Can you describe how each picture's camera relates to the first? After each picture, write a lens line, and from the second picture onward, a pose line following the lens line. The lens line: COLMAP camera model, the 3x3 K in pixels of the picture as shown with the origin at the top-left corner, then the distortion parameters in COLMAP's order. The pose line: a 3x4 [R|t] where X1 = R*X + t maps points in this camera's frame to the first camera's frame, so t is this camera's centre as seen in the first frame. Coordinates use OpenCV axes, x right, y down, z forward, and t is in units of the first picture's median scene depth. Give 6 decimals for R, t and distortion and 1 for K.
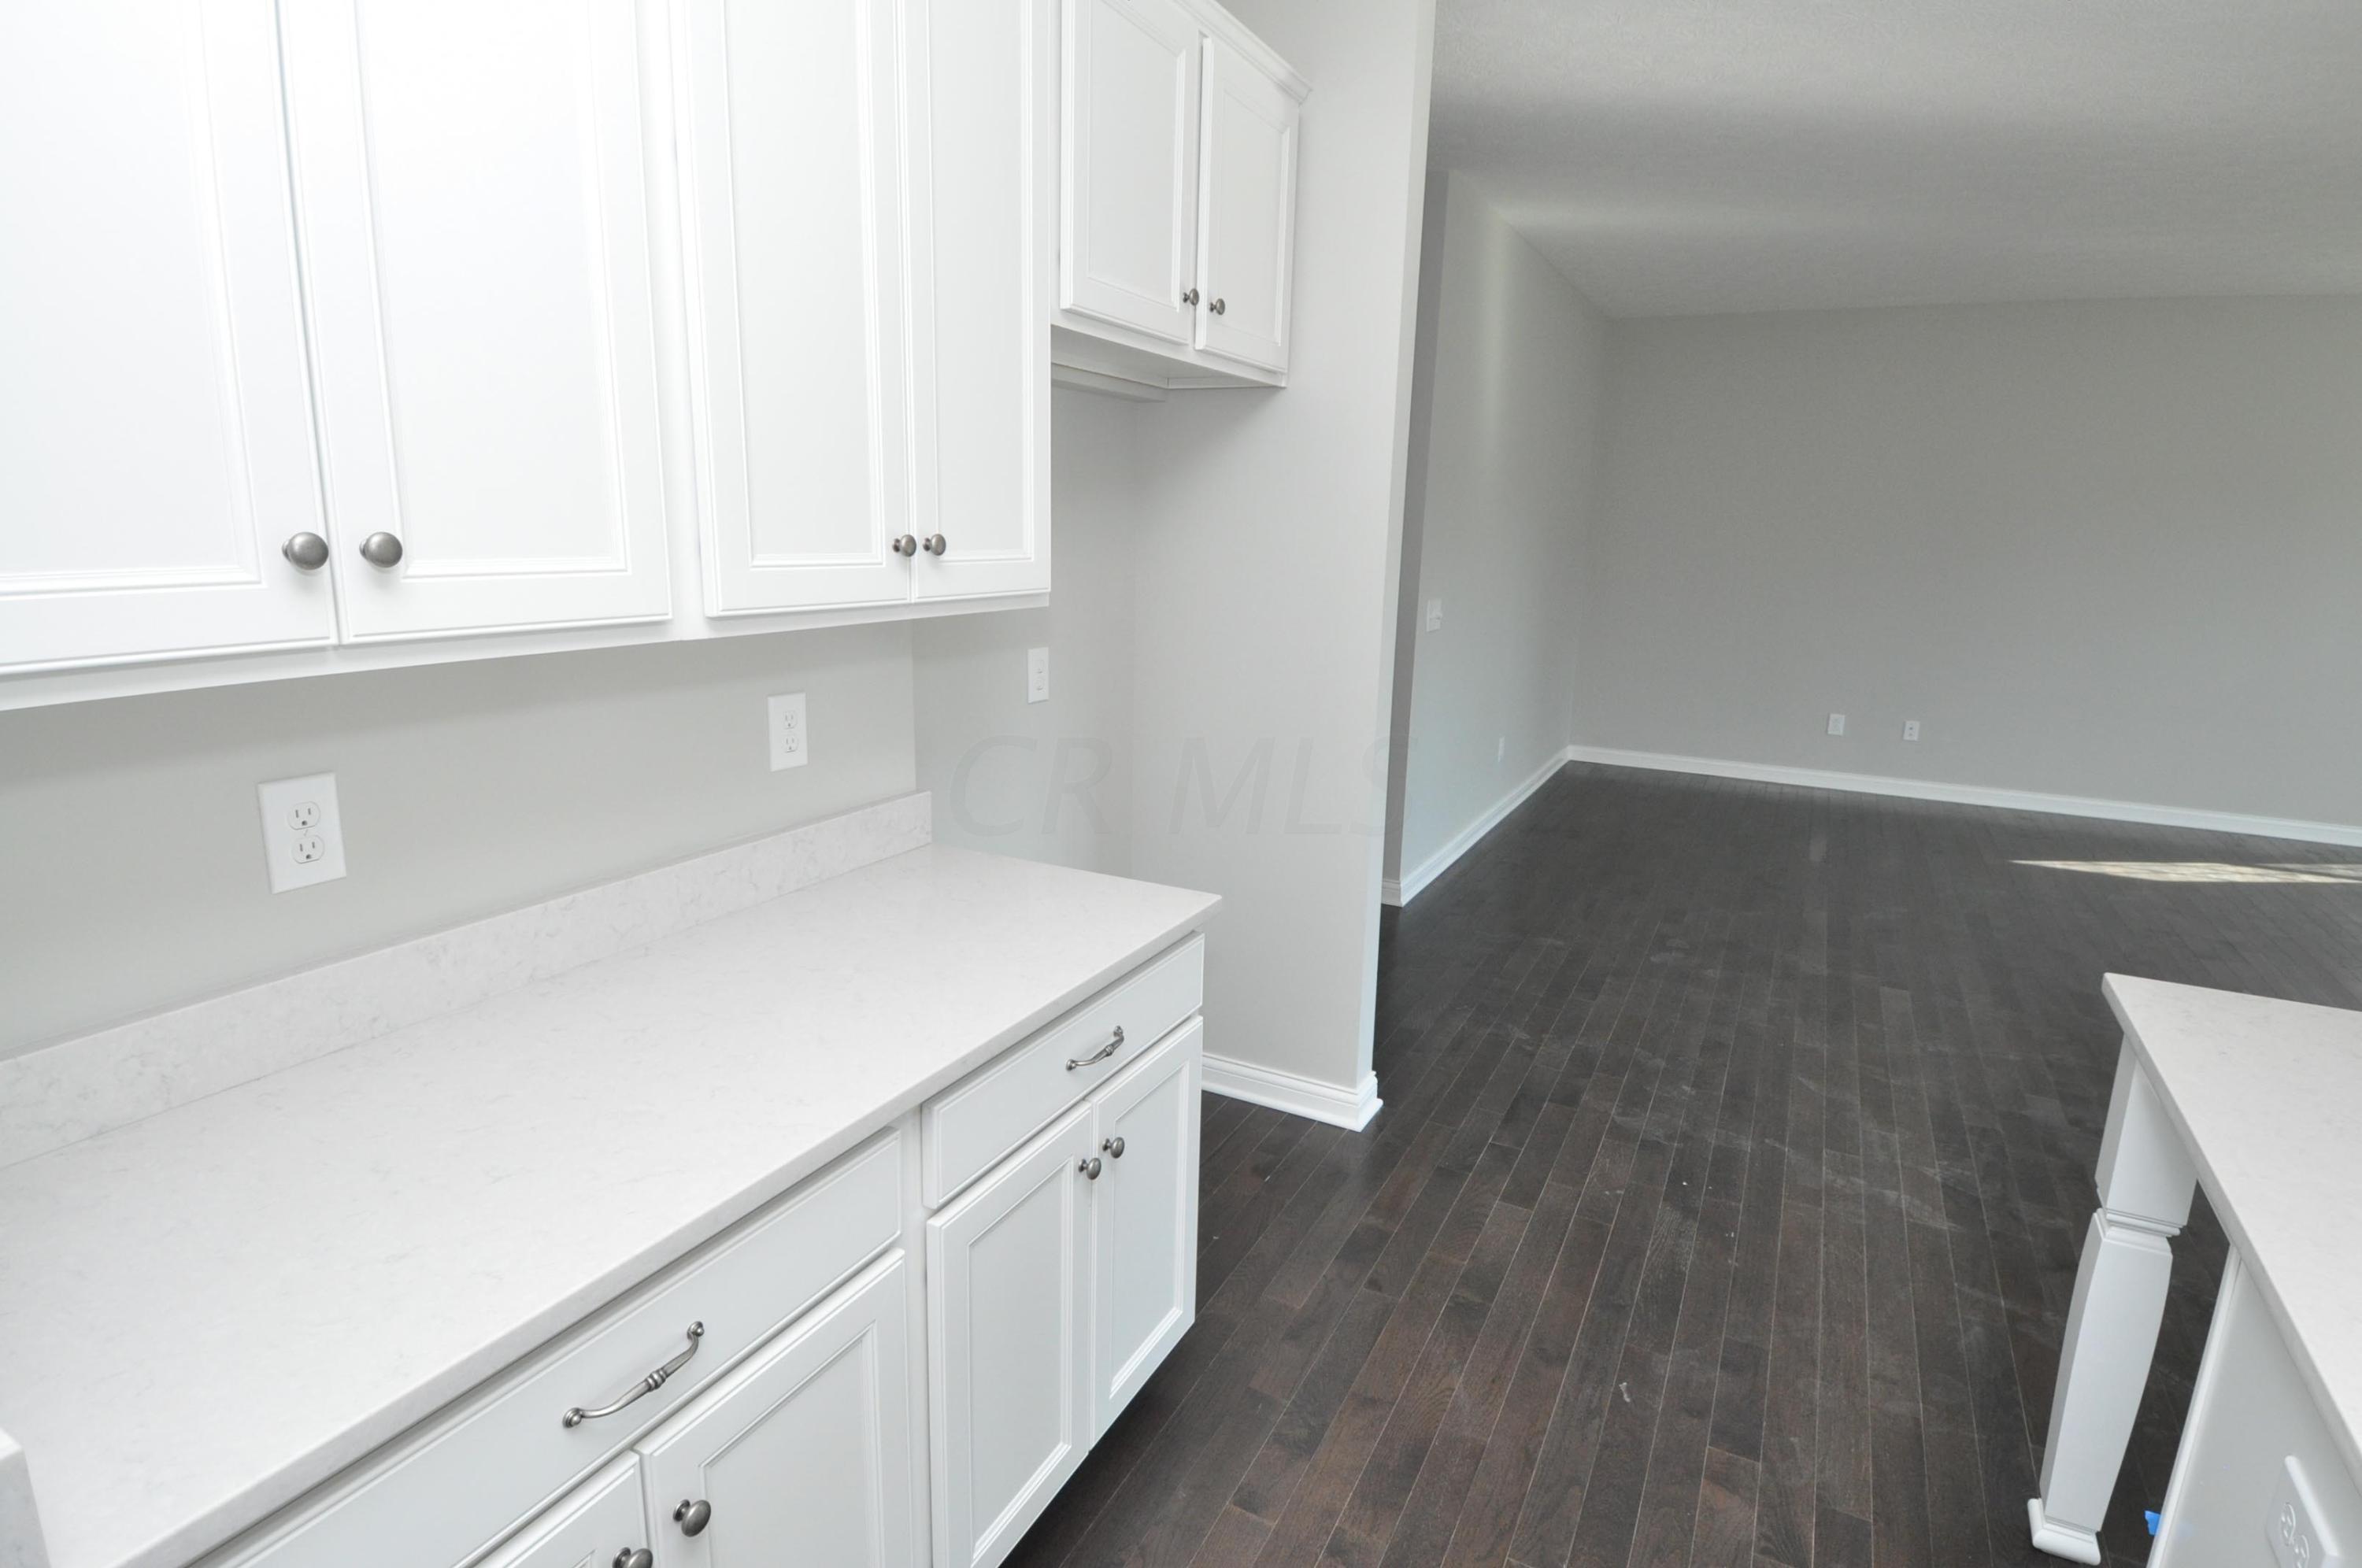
lens RADIAL K [[1226.3, 0, 1197.8], [0, 1226.3, 778.3], [0, 0, 1]] dist [0.041880, -0.044942]
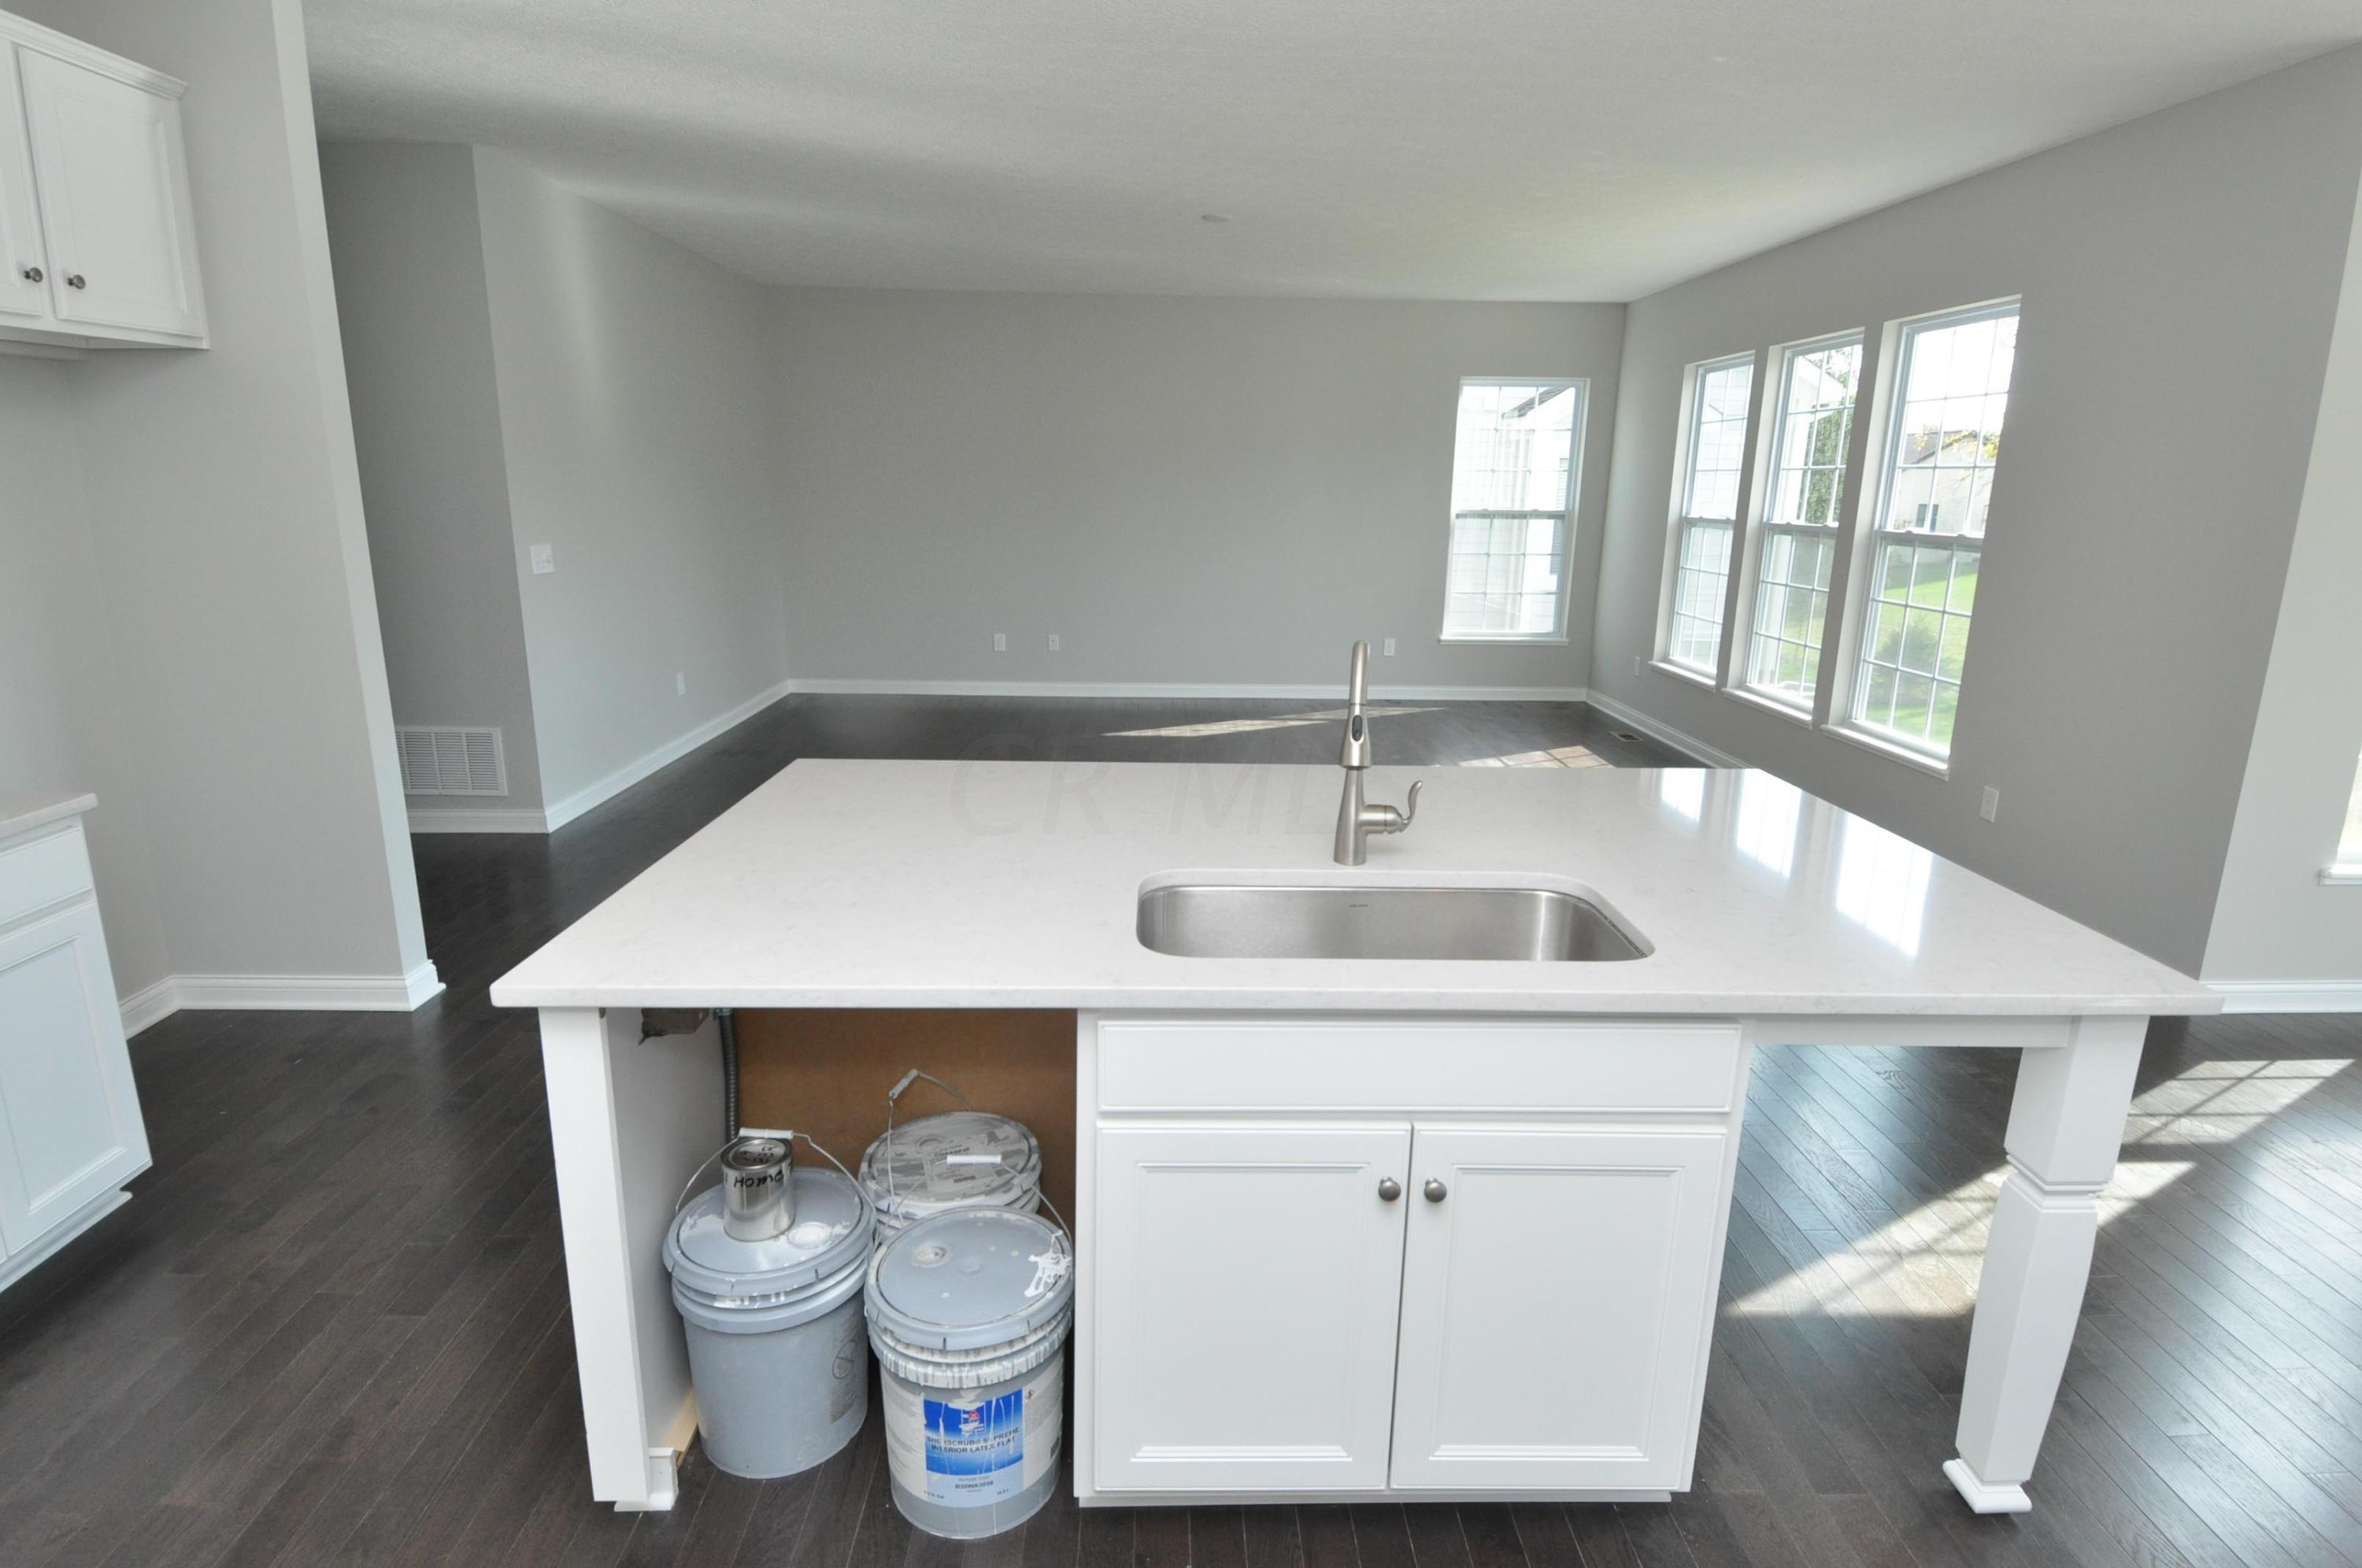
lens RADIAL K [[1226.3, 0, 1189.6], [0, 1226.3, 780.6], [0, 0, 1]] dist [0.041880, -0.044942]
pose [[0.878759, -0.126420, 0.460217, 0.289283], [0.109243, 0.991959, 0.063895, 0.088400], [-0.464595, -0.005873, 0.885504, -0.387533]]
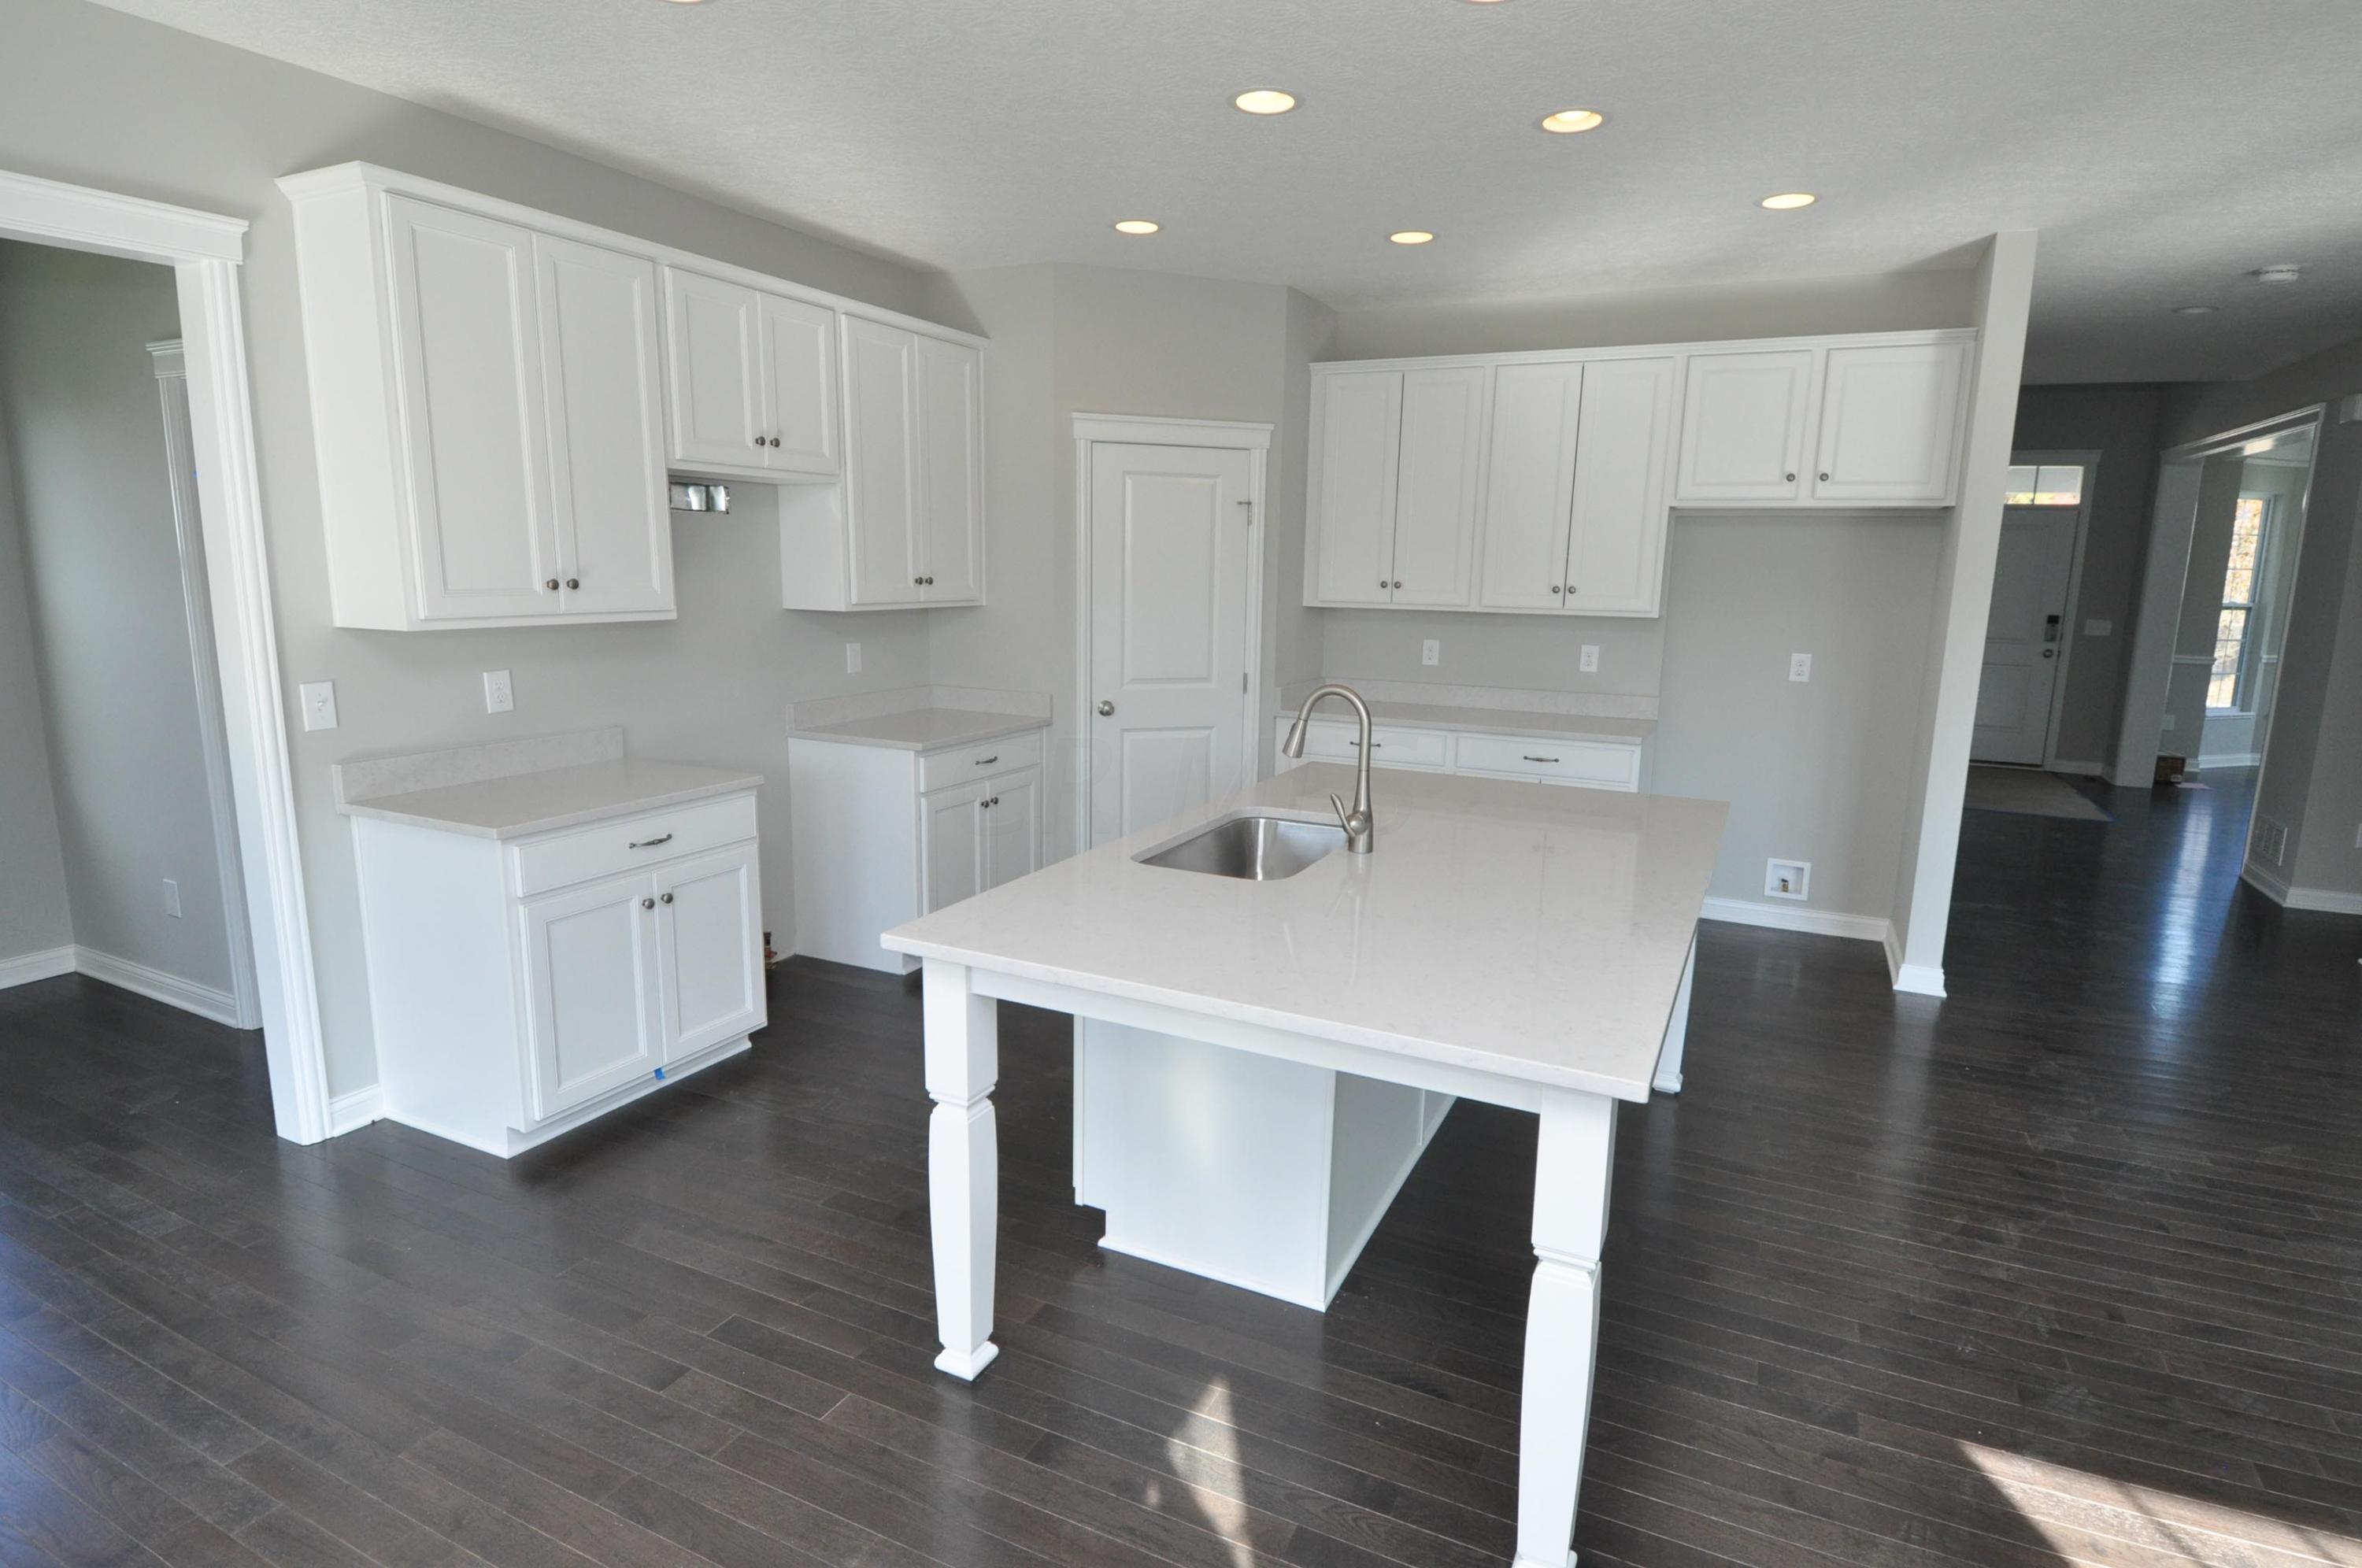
lens RADIAL K [[1226.3, 0, 1191.8], [0, 1226.3, 778.0], [0, 0, 1]] dist [0.041880, -0.044942]
pose [[0.021341, 0.151759, -0.988187, 1.736156], [-0.230714, 0.962482, 0.142829, 0.022195], [0.972787, 0.224941, 0.055553, 0.019370]]
